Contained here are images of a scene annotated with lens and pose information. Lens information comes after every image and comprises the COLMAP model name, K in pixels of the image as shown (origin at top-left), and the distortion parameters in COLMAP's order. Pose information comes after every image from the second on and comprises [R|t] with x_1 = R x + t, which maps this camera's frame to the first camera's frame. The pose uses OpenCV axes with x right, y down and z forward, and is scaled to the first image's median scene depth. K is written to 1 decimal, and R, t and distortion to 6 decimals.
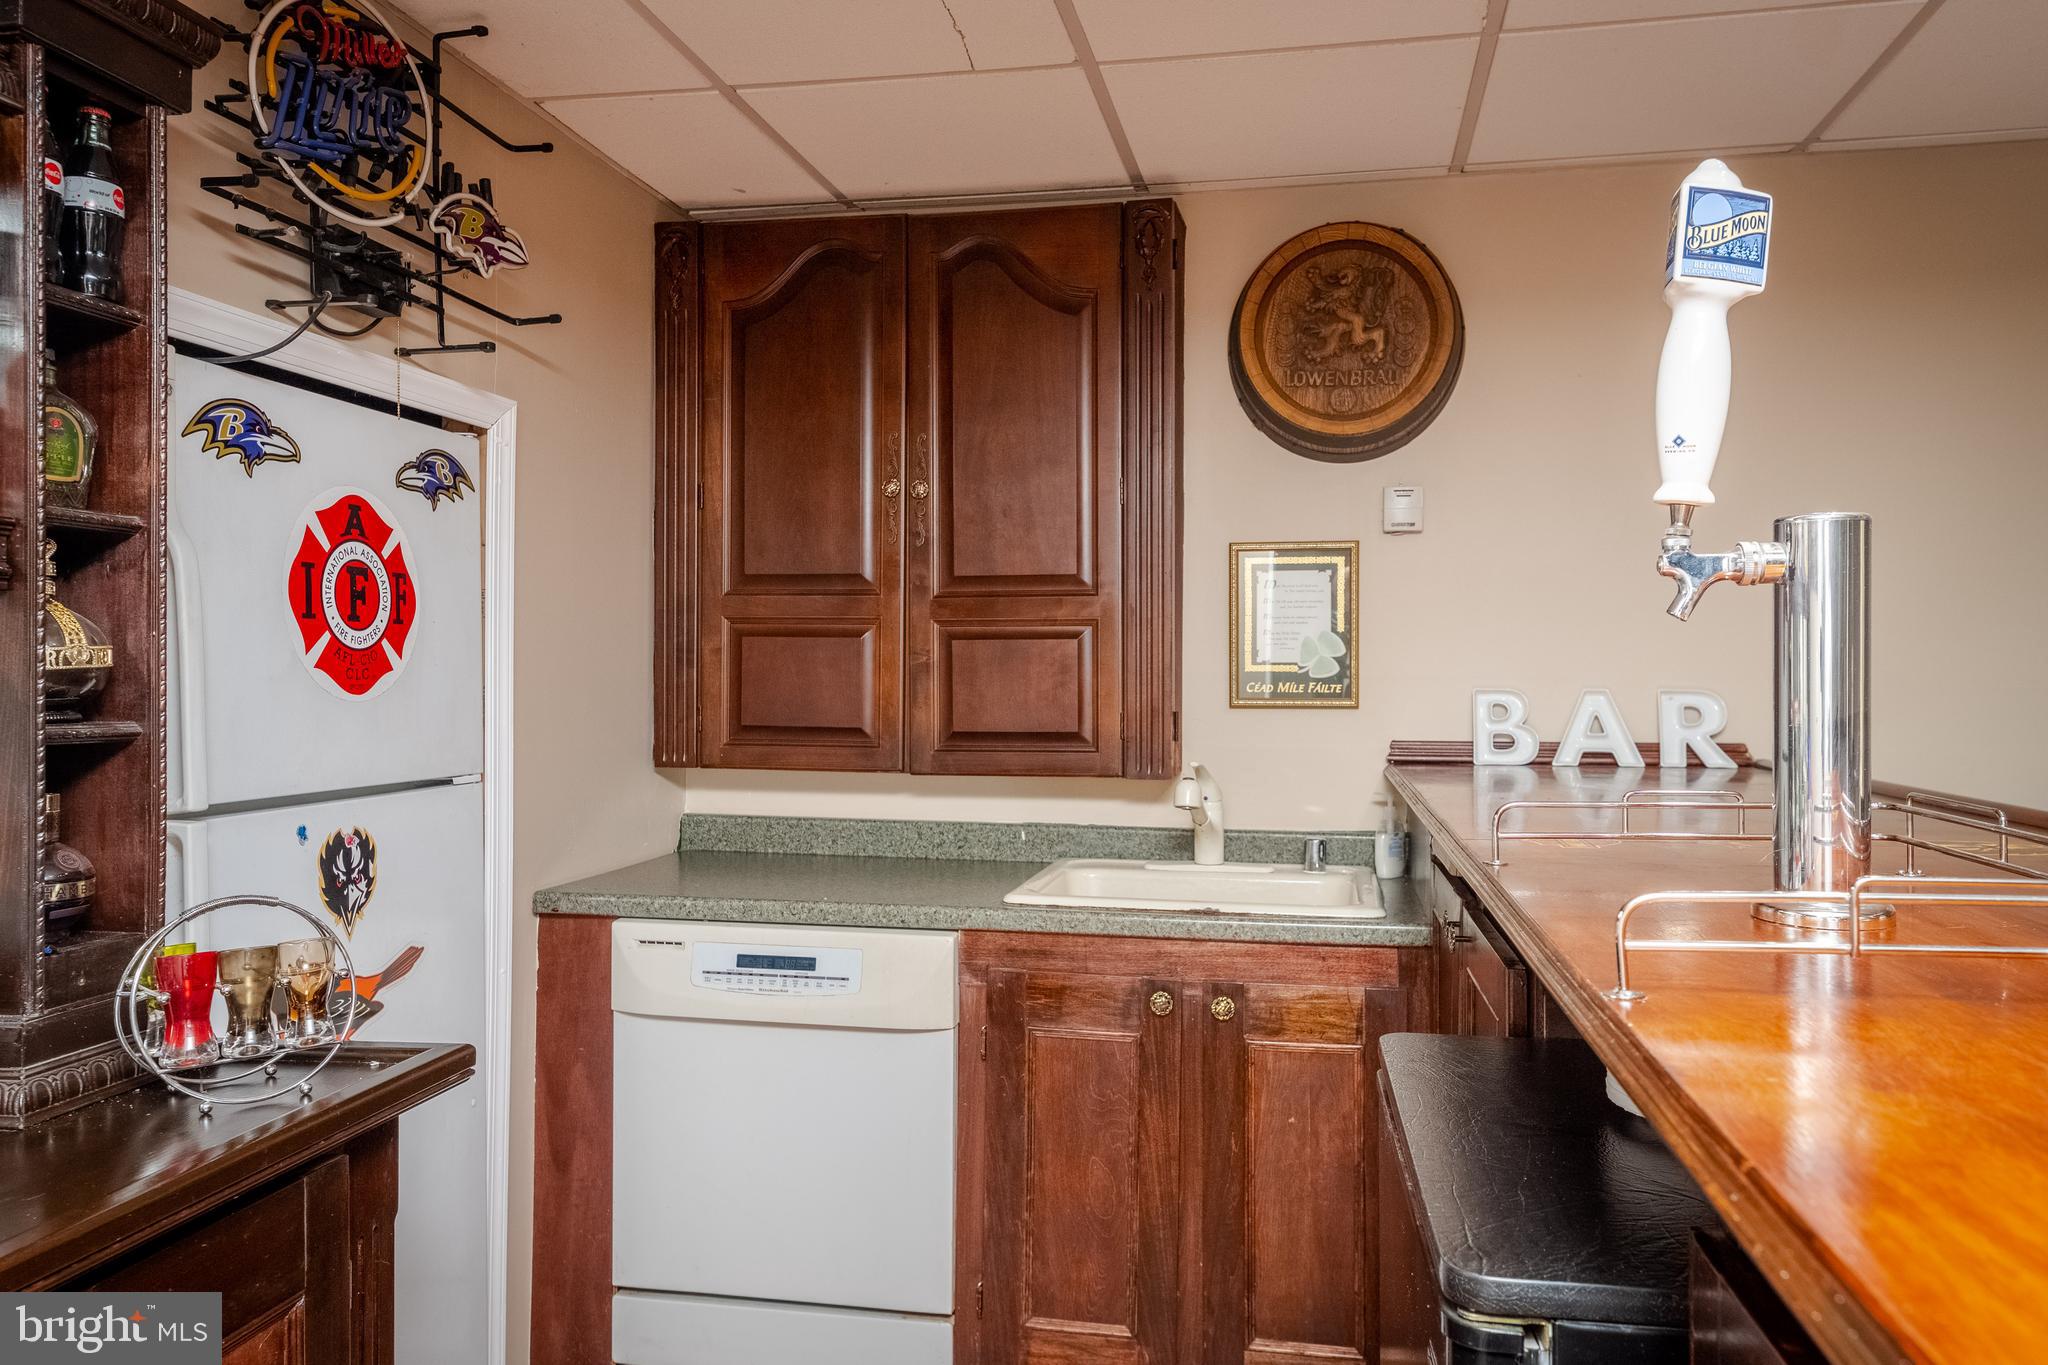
lens RADIAL K [[1445.5, 0, 1030.2], [0, 1445.5, 678.4], [0, 0, 1]] dist [0.000616, 0.002321]
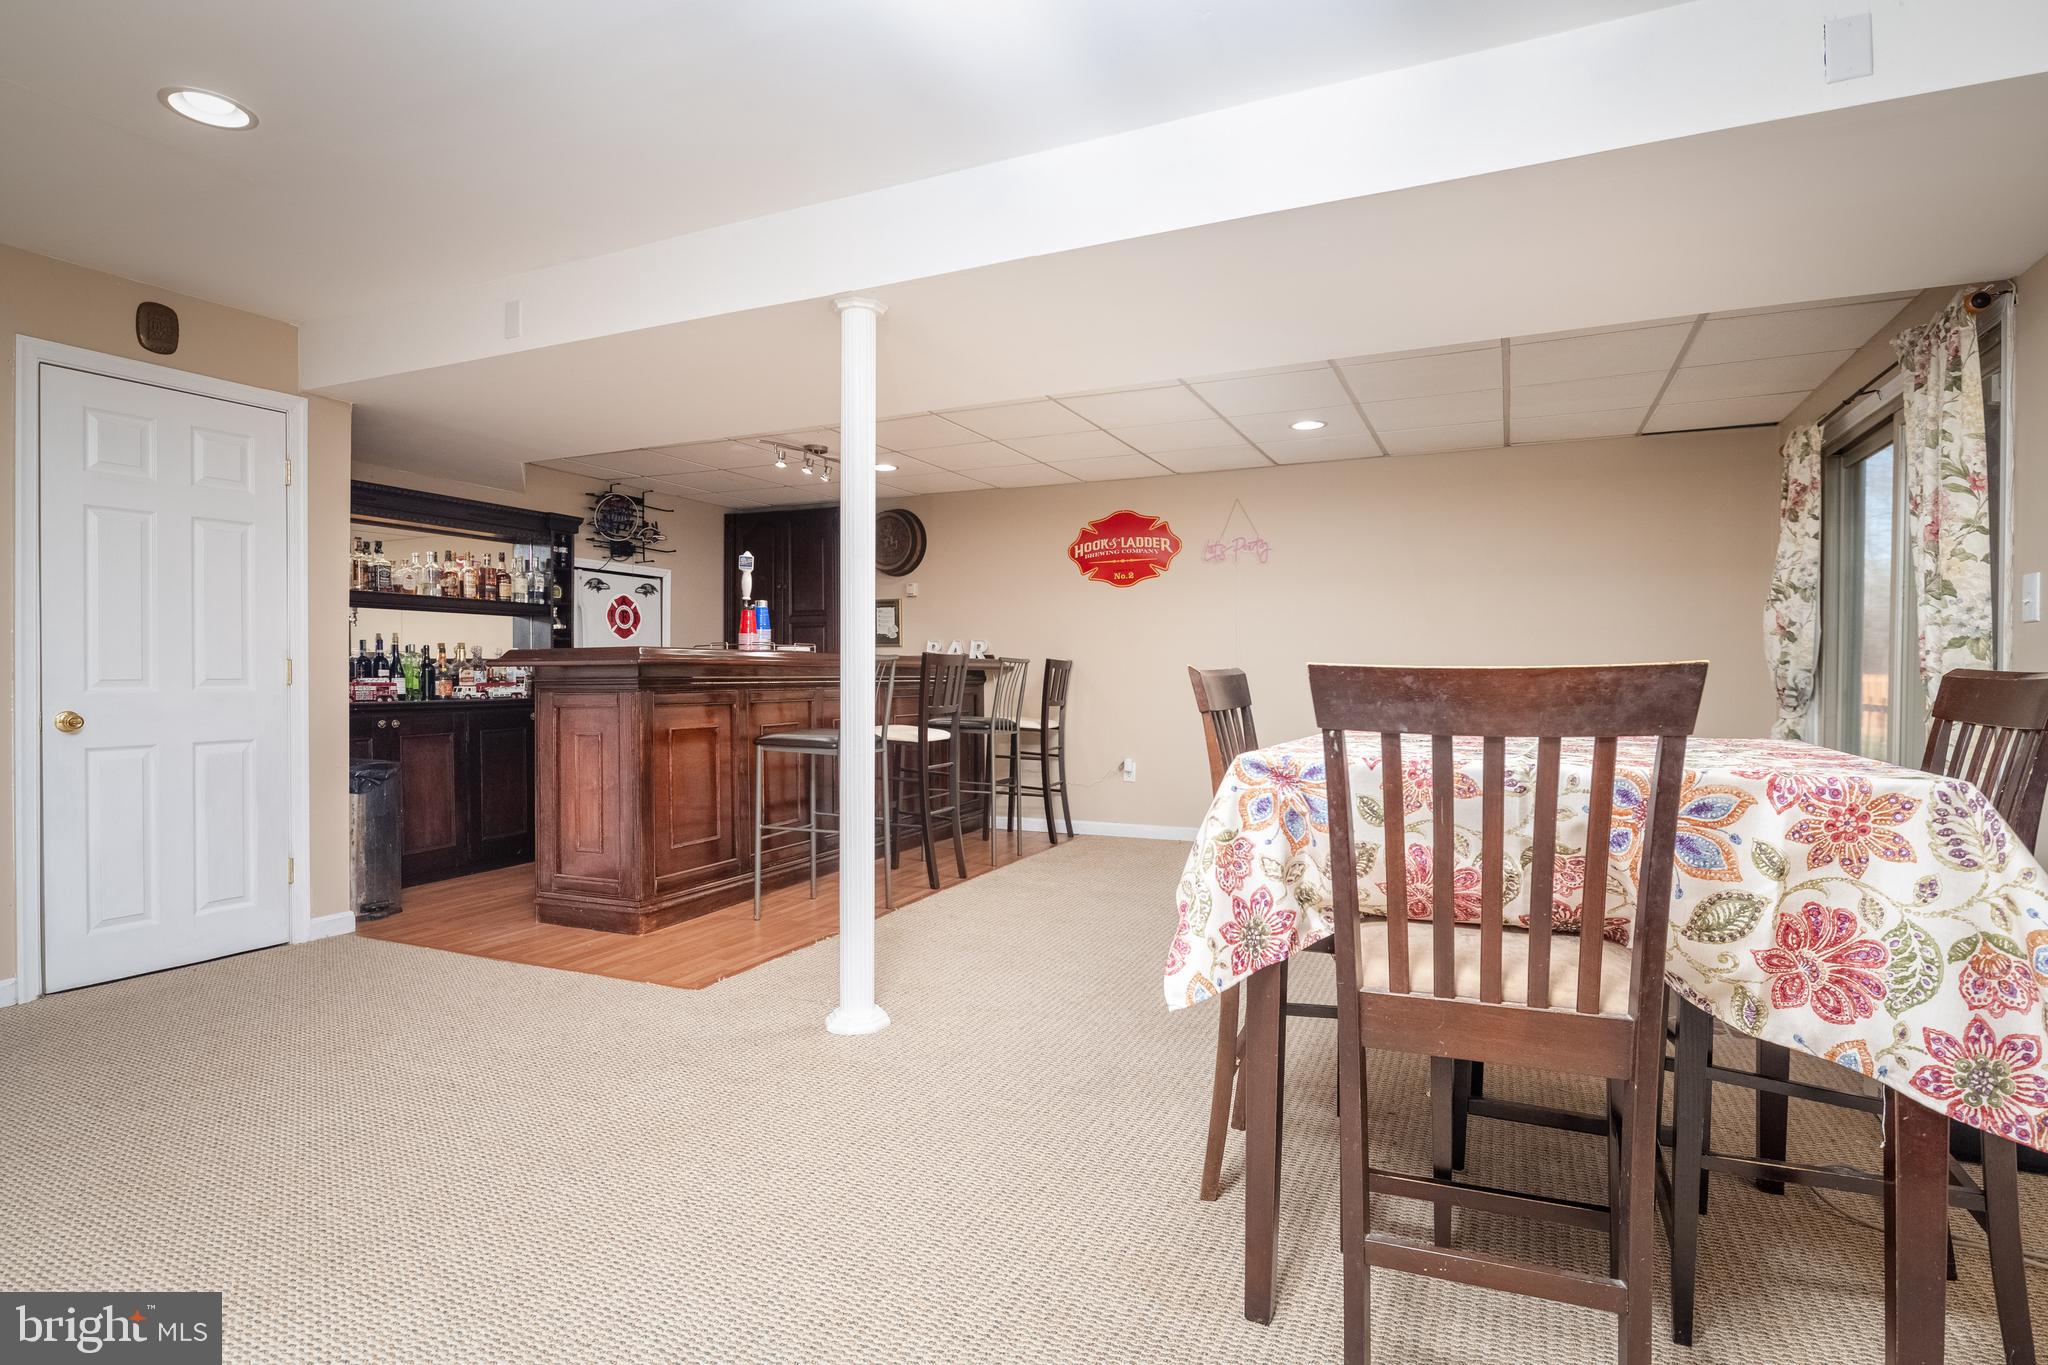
lens RADIAL K [[1031.0, 0, 1036.6], [0, 1031.0, 681.2], [0, 0, 1]] dist [0.002924, -0.000422]
pose [[0.971084, 0.001067, -0.238734, 1.591916], [-0.000898, 0.999999, 0.000815, 0.142433], [0.238735, -0.000577, 0.971085, -1.874069]]
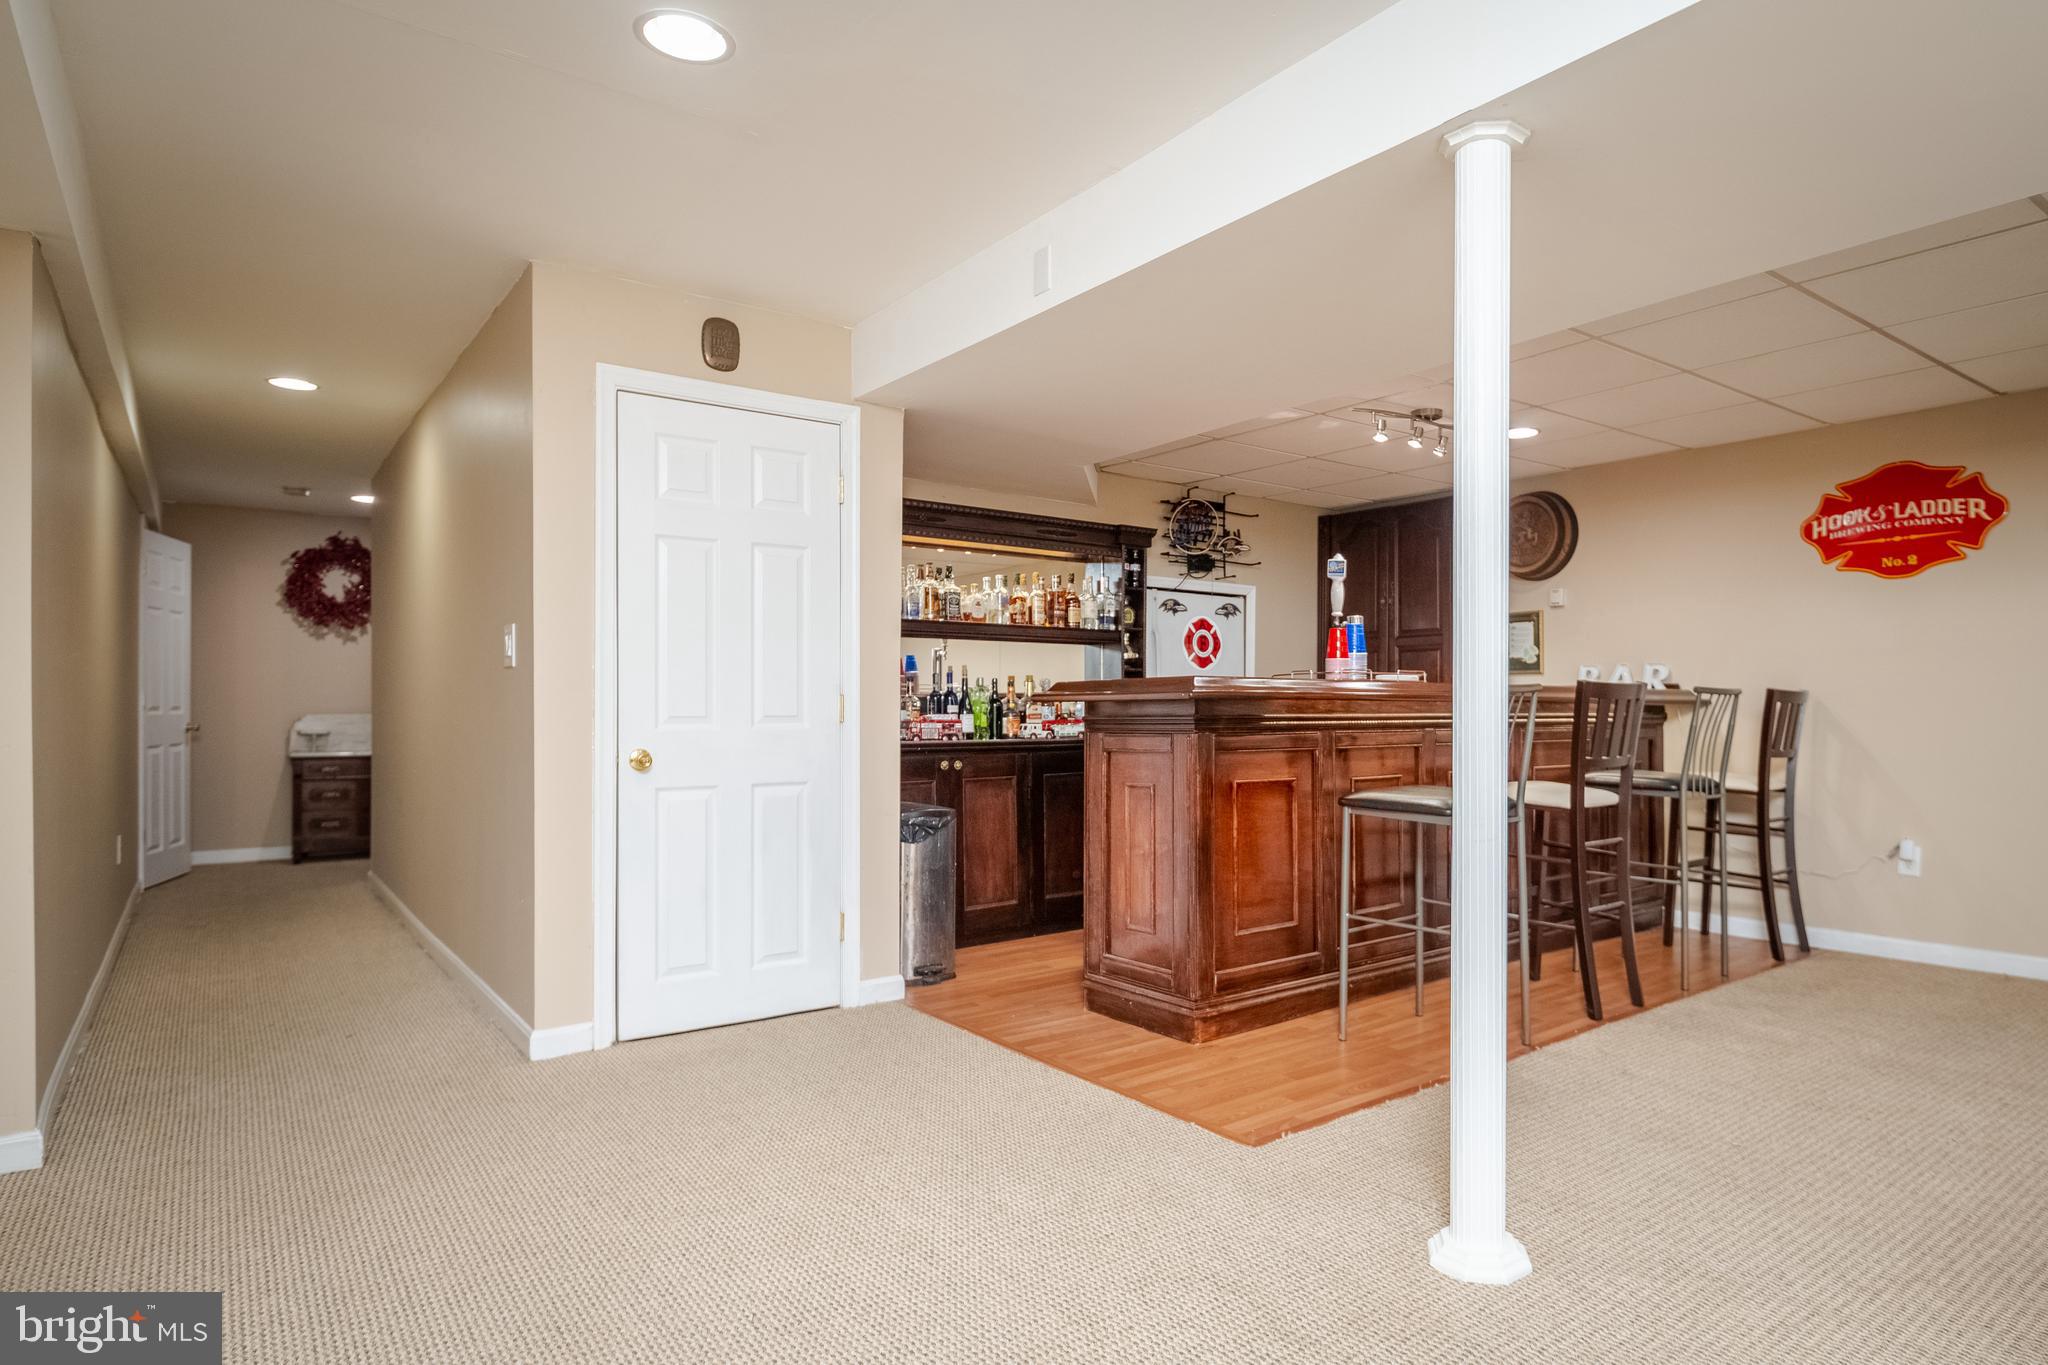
lens RADIAL K [[1155.3, 0, 1139.0], [0, 1155.3, 714.7], [0, 0, 1]] dist [-0.003492, -0.000435]
pose [[0.762544, 0.003130, -0.646929, 1.435988], [-0.003774, 0.999993, 0.000390, 0.136077], [0.646925, 0.002145, 0.762550, -1.509448]]
